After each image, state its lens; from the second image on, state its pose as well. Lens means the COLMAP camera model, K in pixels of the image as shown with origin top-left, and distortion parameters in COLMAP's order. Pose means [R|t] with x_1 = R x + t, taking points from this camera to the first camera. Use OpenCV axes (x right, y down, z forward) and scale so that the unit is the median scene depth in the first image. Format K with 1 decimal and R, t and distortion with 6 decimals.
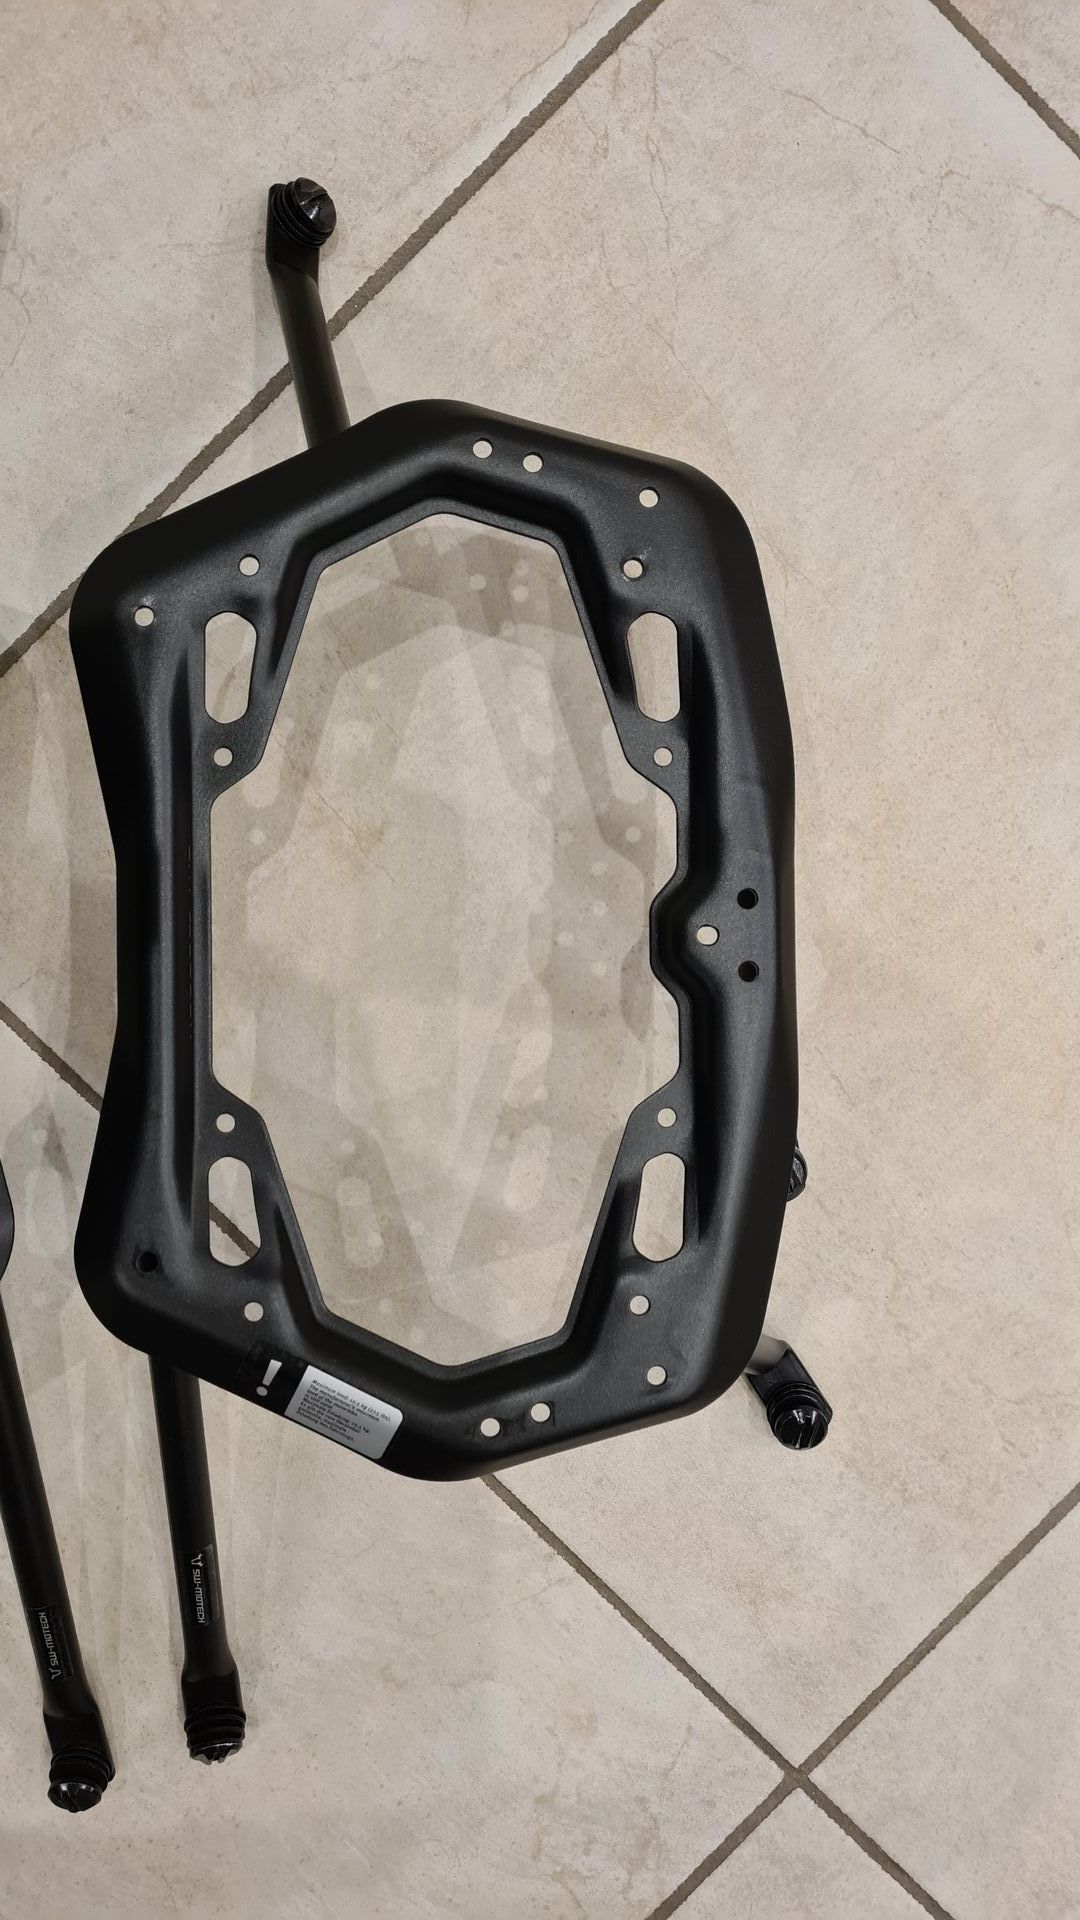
lens RADIAL K [[1615.8, 0, 532.9], [0, 1615.8, 964.9], [0, 0, 1]] dist [0.061678, -0.078726]
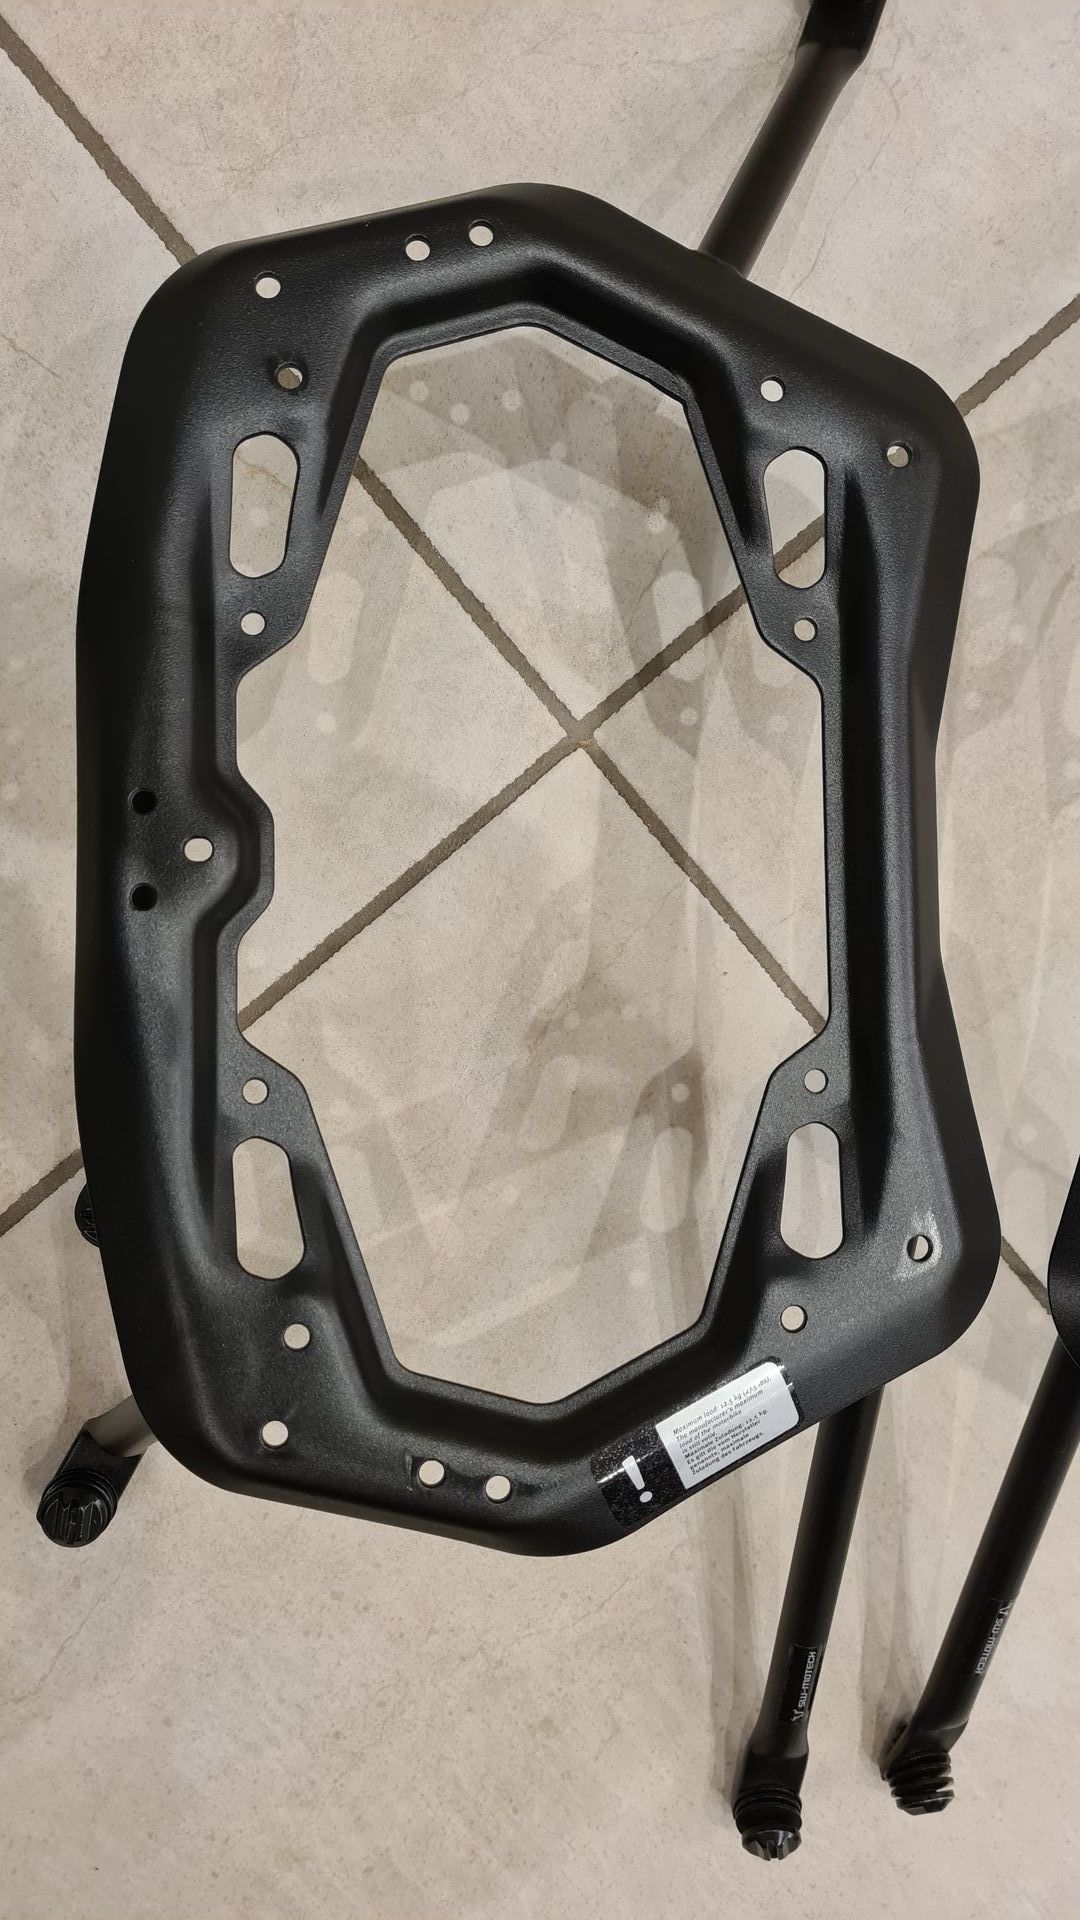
lens RADIAL K [[1615.8, 0, 532.9], [0, 1615.8, 964.9], [0, 0, 1]] dist [0.061678, -0.078726]
pose [[0.994618, 0.086659, 0.056789, -0.490901], [-0.090267, 0.993835, 0.064380, -0.007159], [-0.050860, -0.069160, 0.996308, 0.158408]]
